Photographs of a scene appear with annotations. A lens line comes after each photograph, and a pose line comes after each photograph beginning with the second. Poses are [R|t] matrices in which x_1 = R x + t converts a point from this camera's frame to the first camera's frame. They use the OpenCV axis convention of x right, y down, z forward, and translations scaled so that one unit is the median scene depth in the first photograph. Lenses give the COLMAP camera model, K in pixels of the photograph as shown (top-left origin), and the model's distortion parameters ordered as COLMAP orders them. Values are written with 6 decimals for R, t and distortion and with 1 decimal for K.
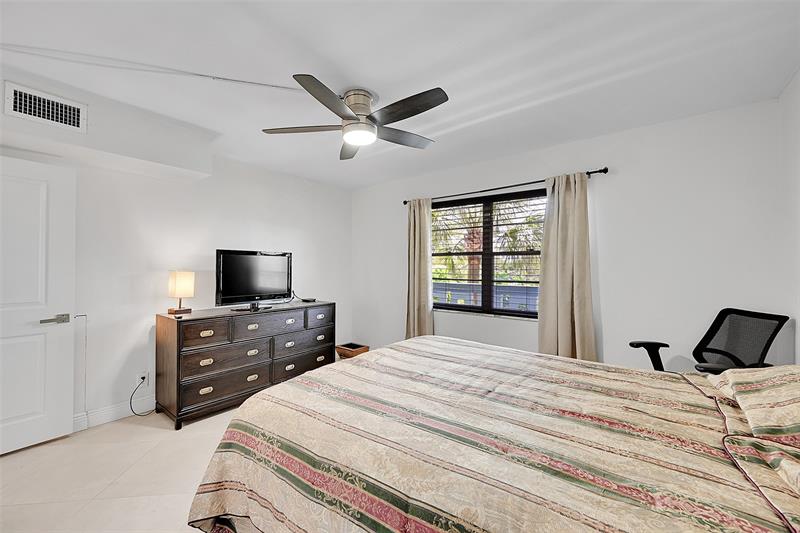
lens RADIAL K [[316.6, 0, 400.1], [0, 316.6, 267.1], [0, 0, 1]] dist [0.001293, 0.000017]
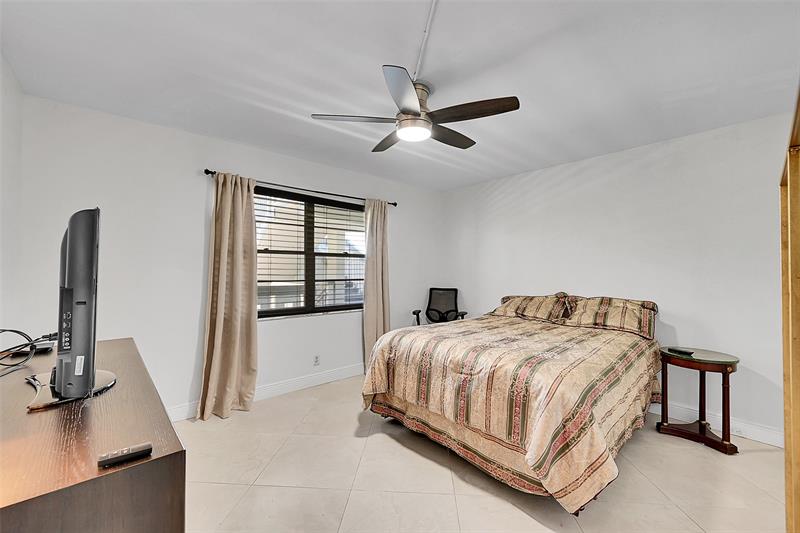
lens RADIAL K [[316.6, 0, 401.4], [0, 316.6, 263.8], [0, 0, 1]] dist [0.001293, 0.000017]
pose [[0.190240, 0.005895, 0.981720, -0.654366], [-0.008428, 0.999955, -0.004371, -0.008680], [-0.981701, -0.007442, 0.190281, 0.525301]]
